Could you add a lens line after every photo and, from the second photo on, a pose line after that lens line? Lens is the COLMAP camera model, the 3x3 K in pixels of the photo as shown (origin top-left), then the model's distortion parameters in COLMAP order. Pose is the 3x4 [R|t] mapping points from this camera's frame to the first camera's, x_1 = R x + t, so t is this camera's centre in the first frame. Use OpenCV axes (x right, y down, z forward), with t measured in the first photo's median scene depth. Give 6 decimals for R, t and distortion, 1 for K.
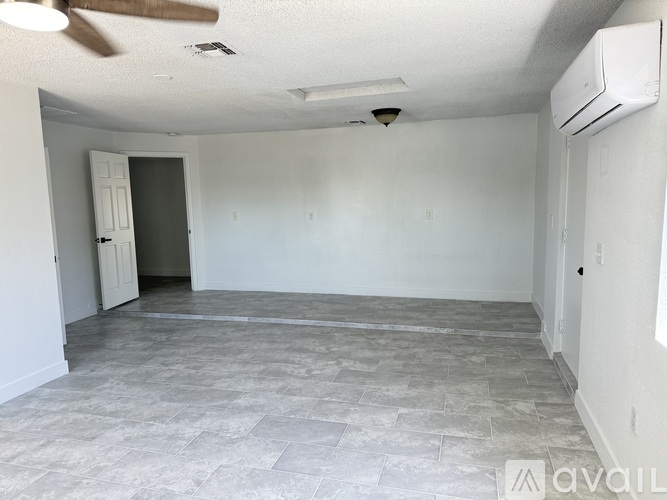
lens RADIAL K [[468.7, 0, 334.7], [0, 468.7, 250.8], [0, 0, 1]] dist [-0.005484, -0.002168]
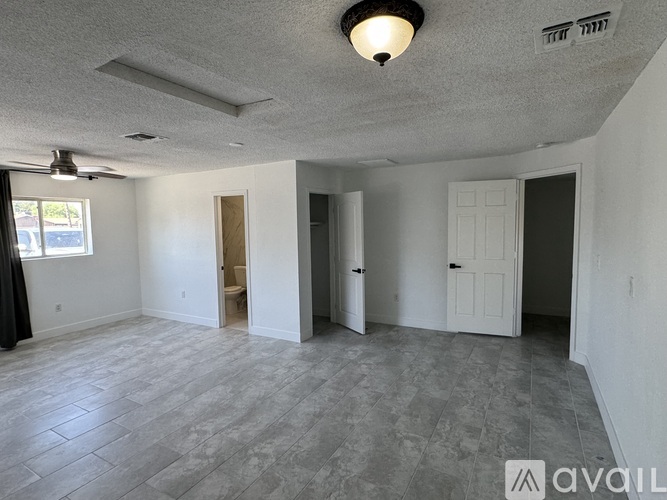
lens RADIAL K [[357.3, 0, 334.0], [0, 357.3, 249.1], [0, 0, 1]] dist [-0.002601, 0.001351]
pose [[-0.240976, 0.103947, -0.964949, 0.468665], [-0.090732, 0.987481, 0.129033, -0.189316], [0.966281, 0.118645, -0.228528, 1.234812]]
